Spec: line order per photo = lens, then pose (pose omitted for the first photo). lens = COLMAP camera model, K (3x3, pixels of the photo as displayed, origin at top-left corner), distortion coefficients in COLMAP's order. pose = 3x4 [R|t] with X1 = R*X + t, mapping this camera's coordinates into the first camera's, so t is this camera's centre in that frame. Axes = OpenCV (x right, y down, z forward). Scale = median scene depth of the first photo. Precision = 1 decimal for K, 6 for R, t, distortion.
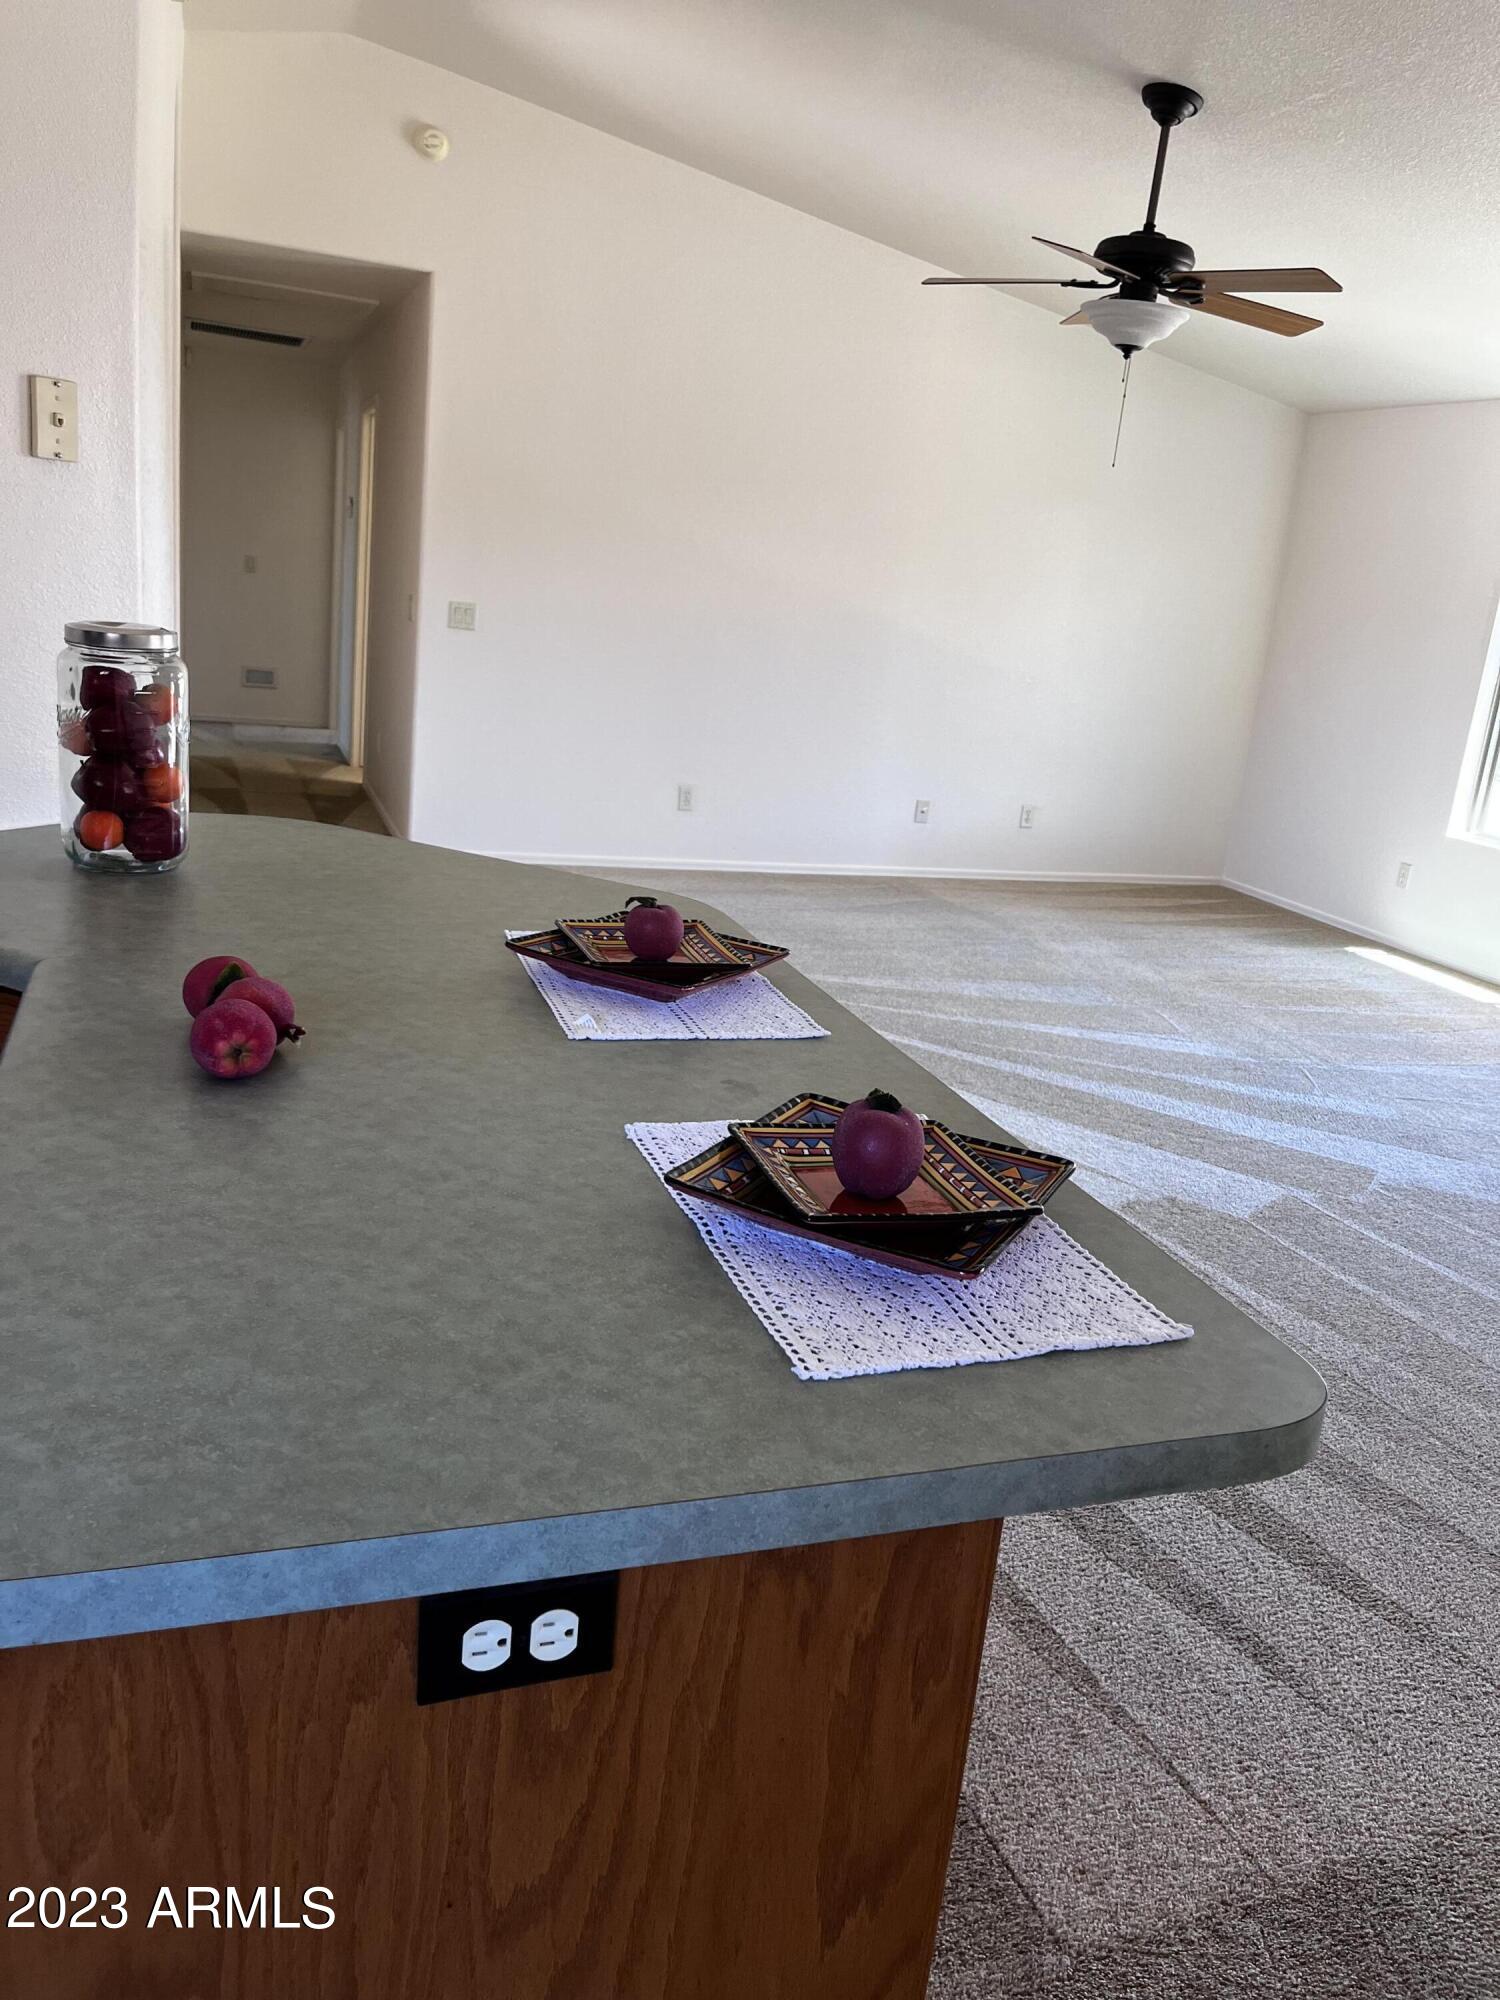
lens RADIAL K [[1508.3, 0, 760.5], [0, 1508.3, 981.8], [0, 0, 1]] dist [0.060777, -0.088361]
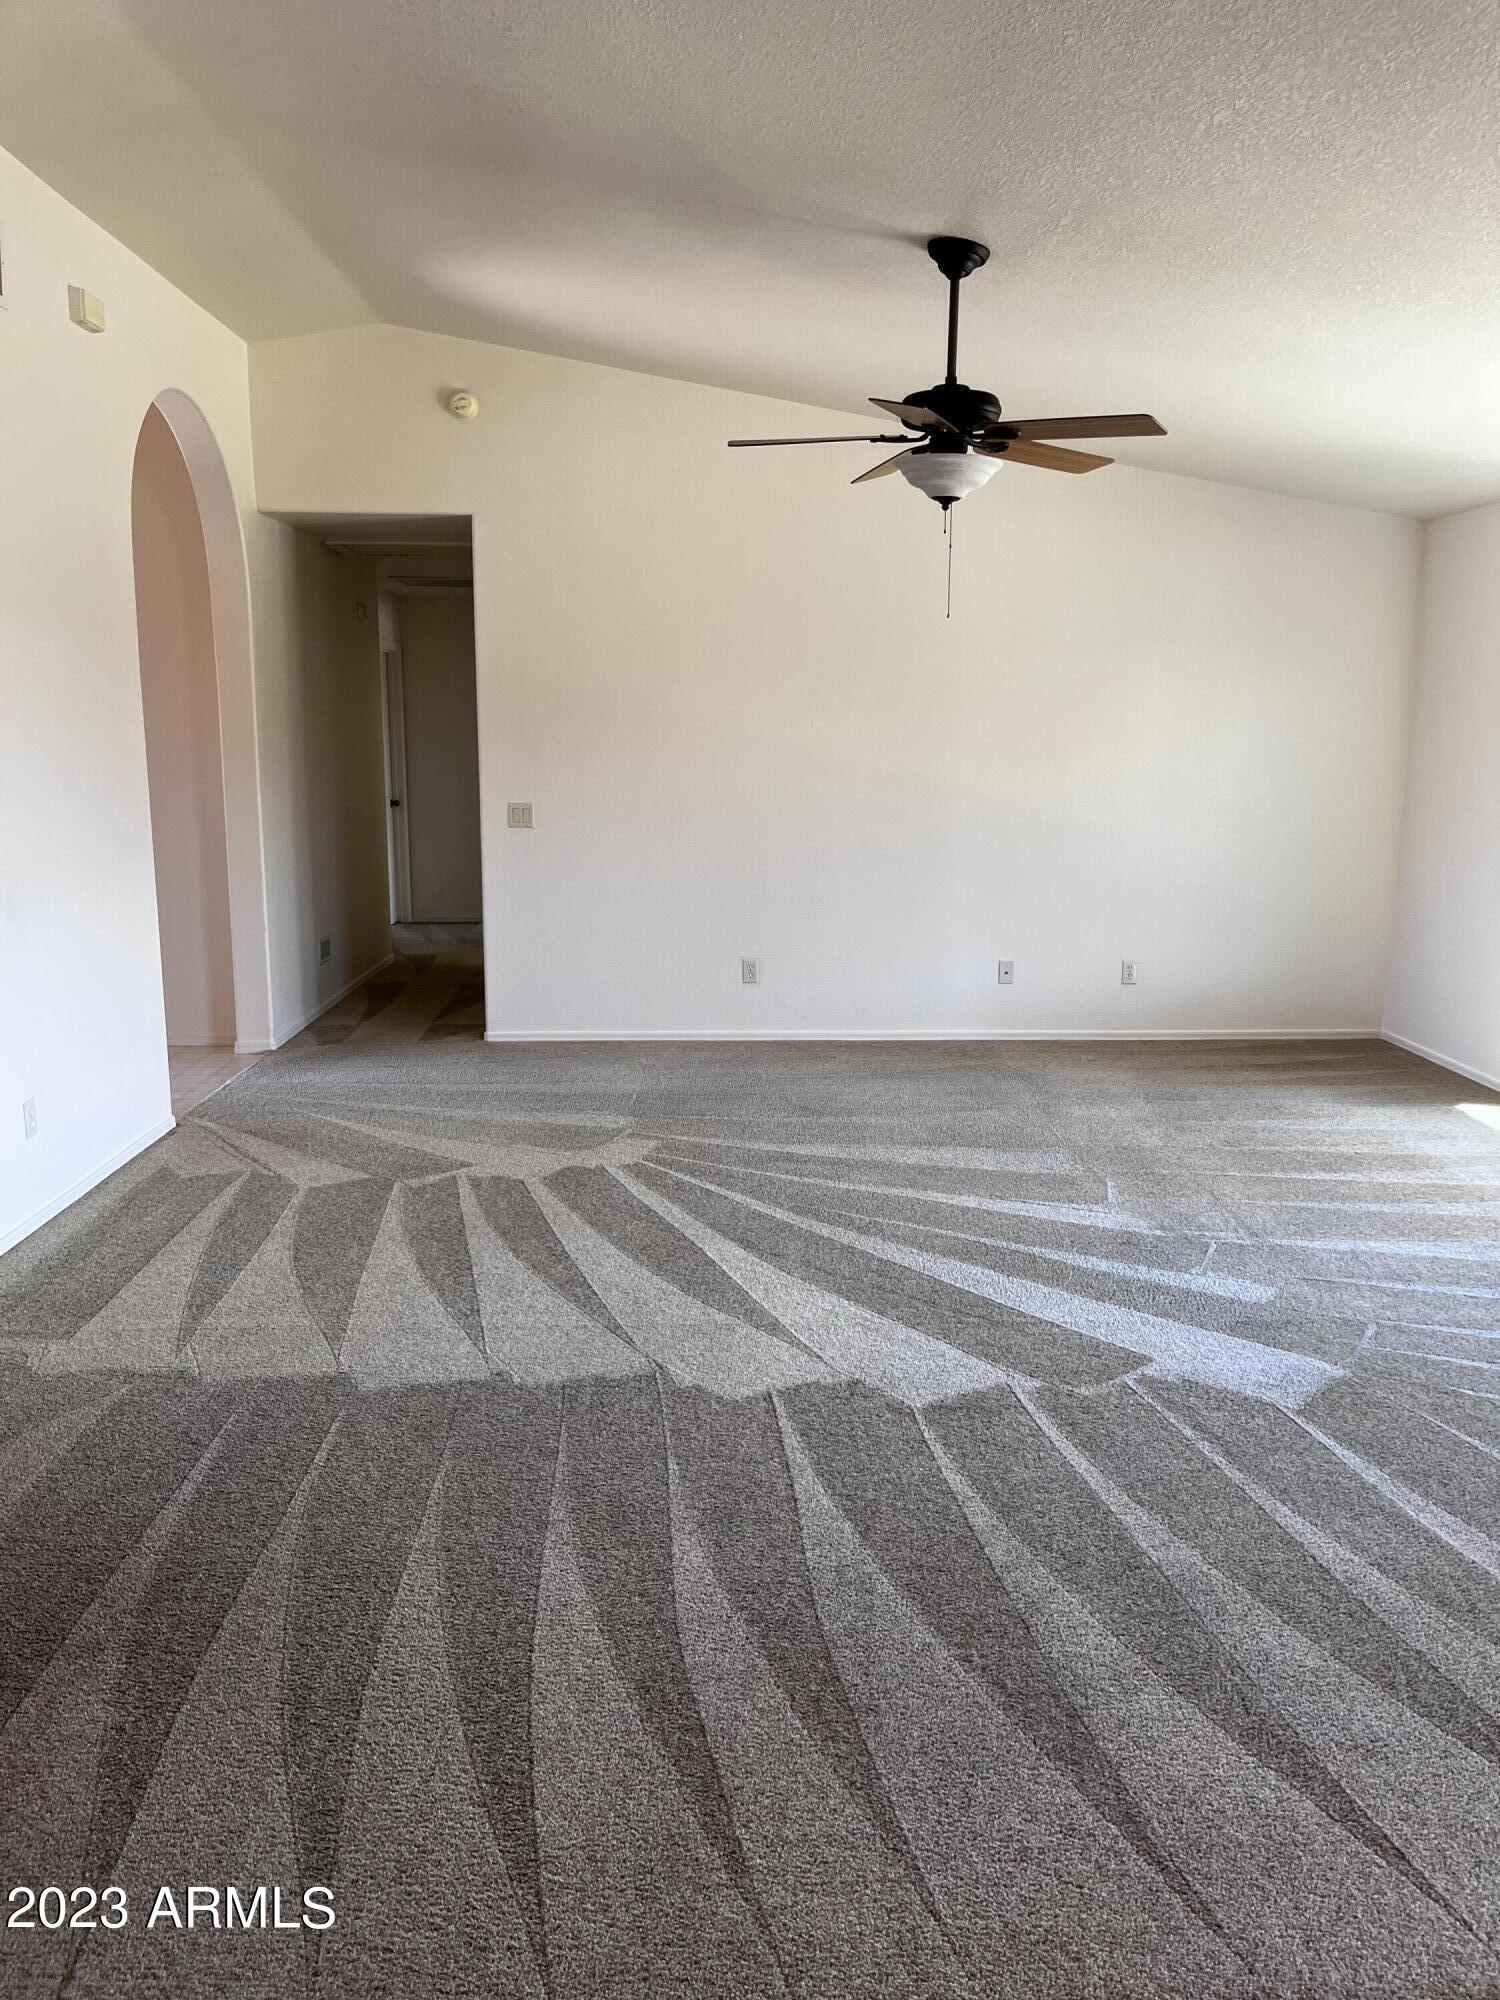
lens RADIAL K [[1508.3, 0, 768.1], [0, 1508.3, 995.5], [0, 0, 1]] dist [0.060777, -0.088361]
pose [[0.951766, -0.043771, -0.303685, 0.465624], [0.011420, 0.994140, -0.107498, 0.006542], [0.306611, 0.098845, 0.946689, 0.077594]]
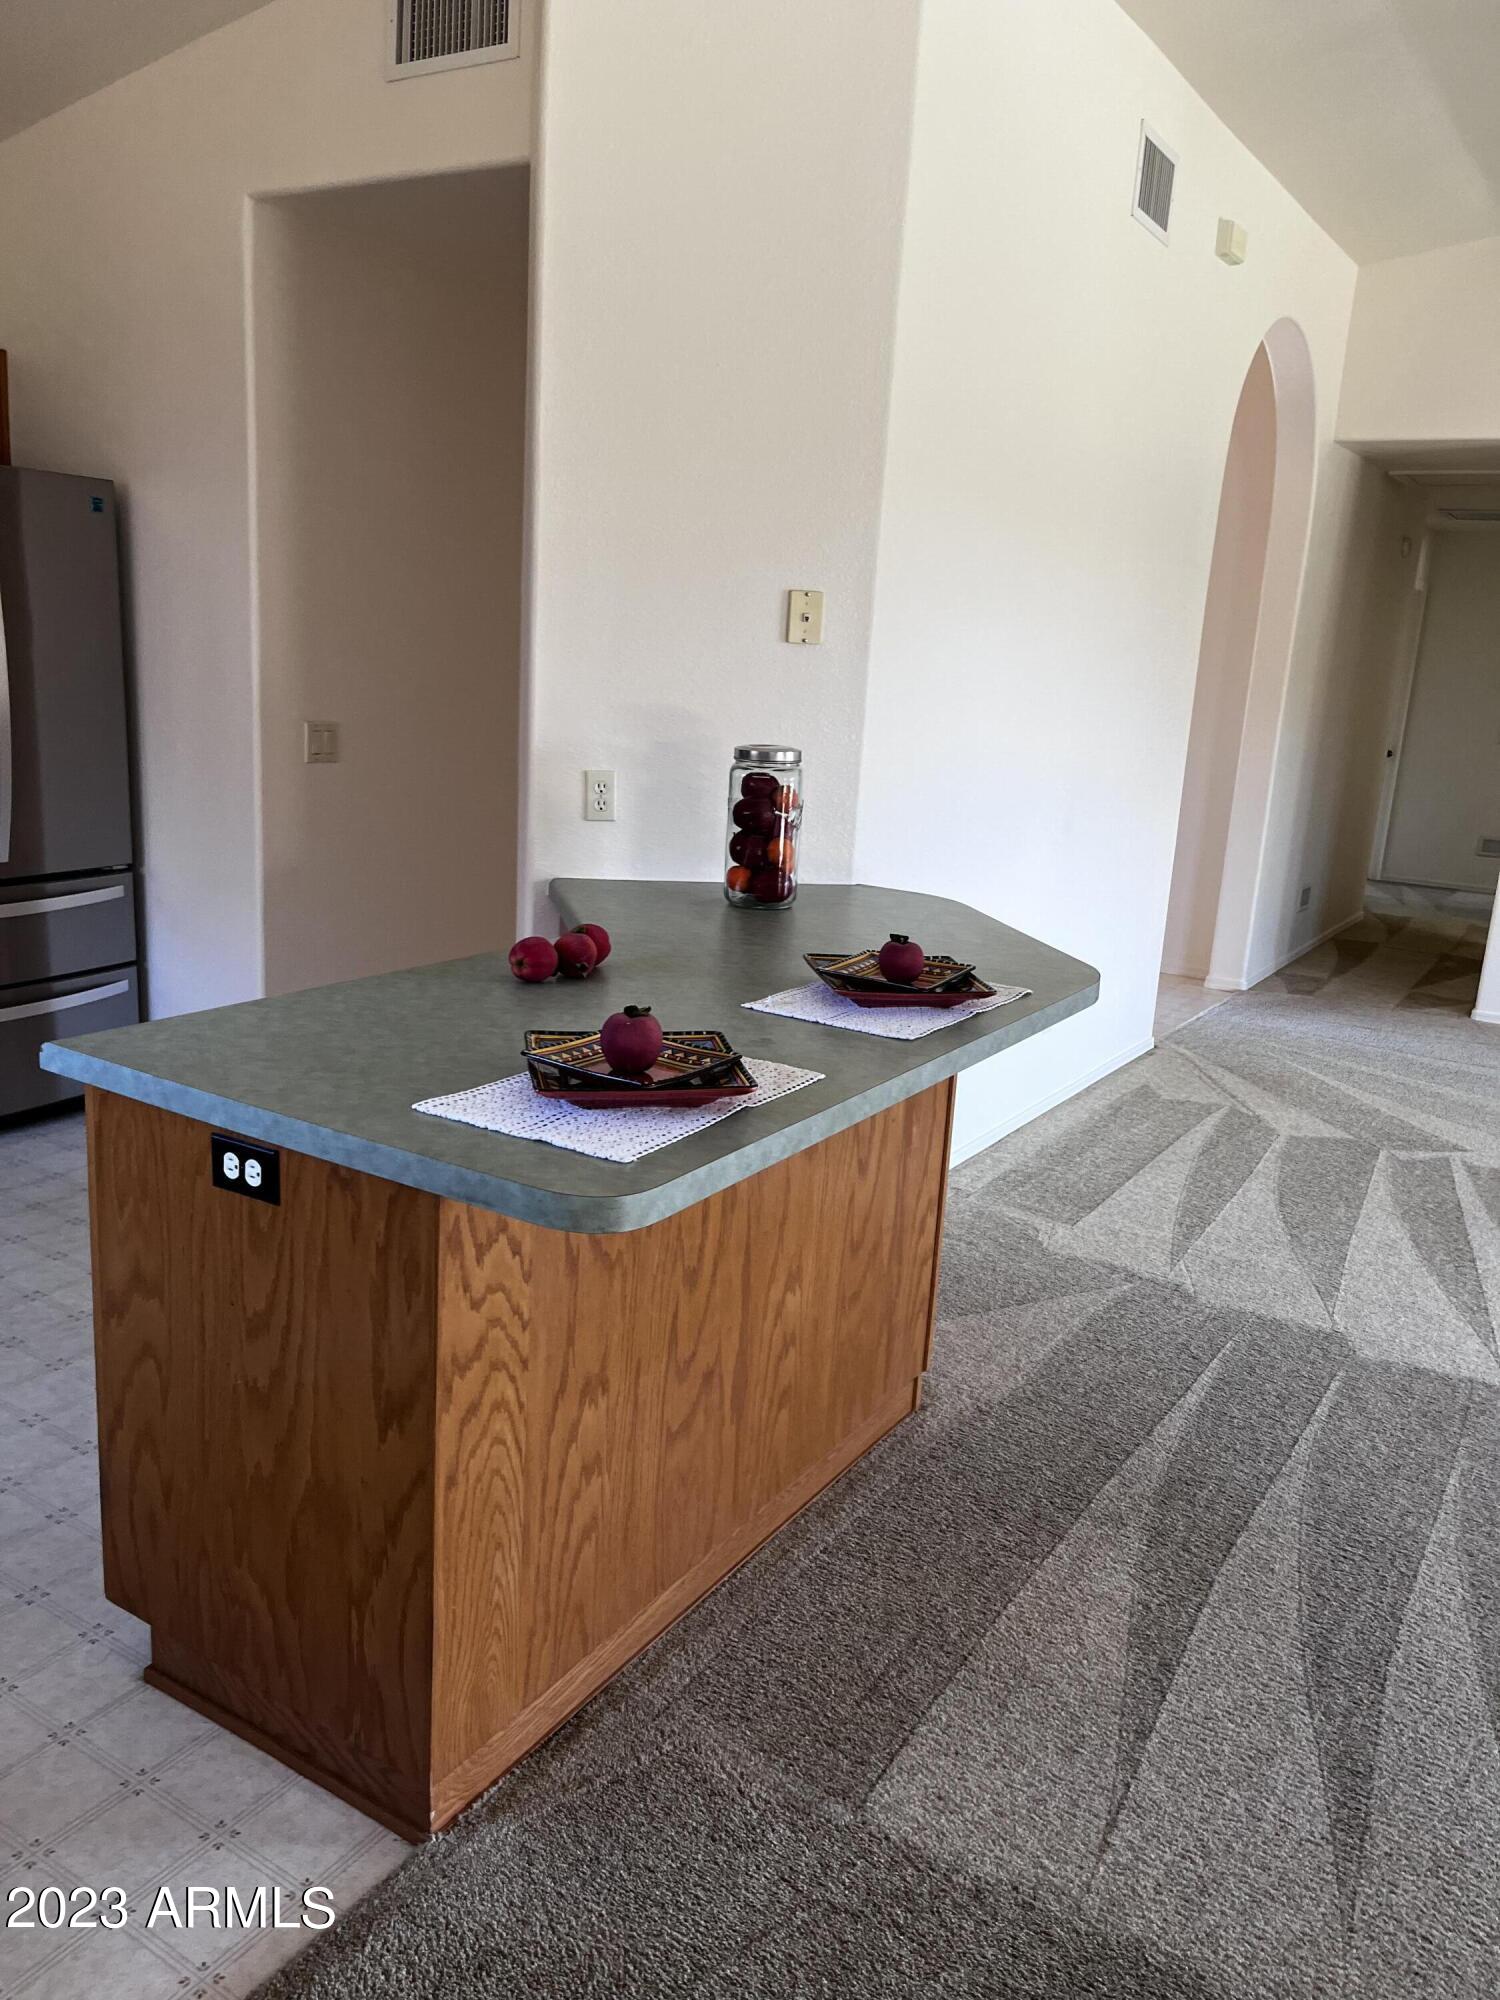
lens RADIAL K [[1508.3, 0, 761.3], [0, 1508.3, 1002.8], [0, 0, 1]] dist [0.060777, -0.088361]
pose [[0.626385, 0.118638, -0.770433, 0.390367], [-0.199063, 0.979926, -0.010946, 0.018204], [0.753669, 0.160221, 0.637427, 0.034568]]
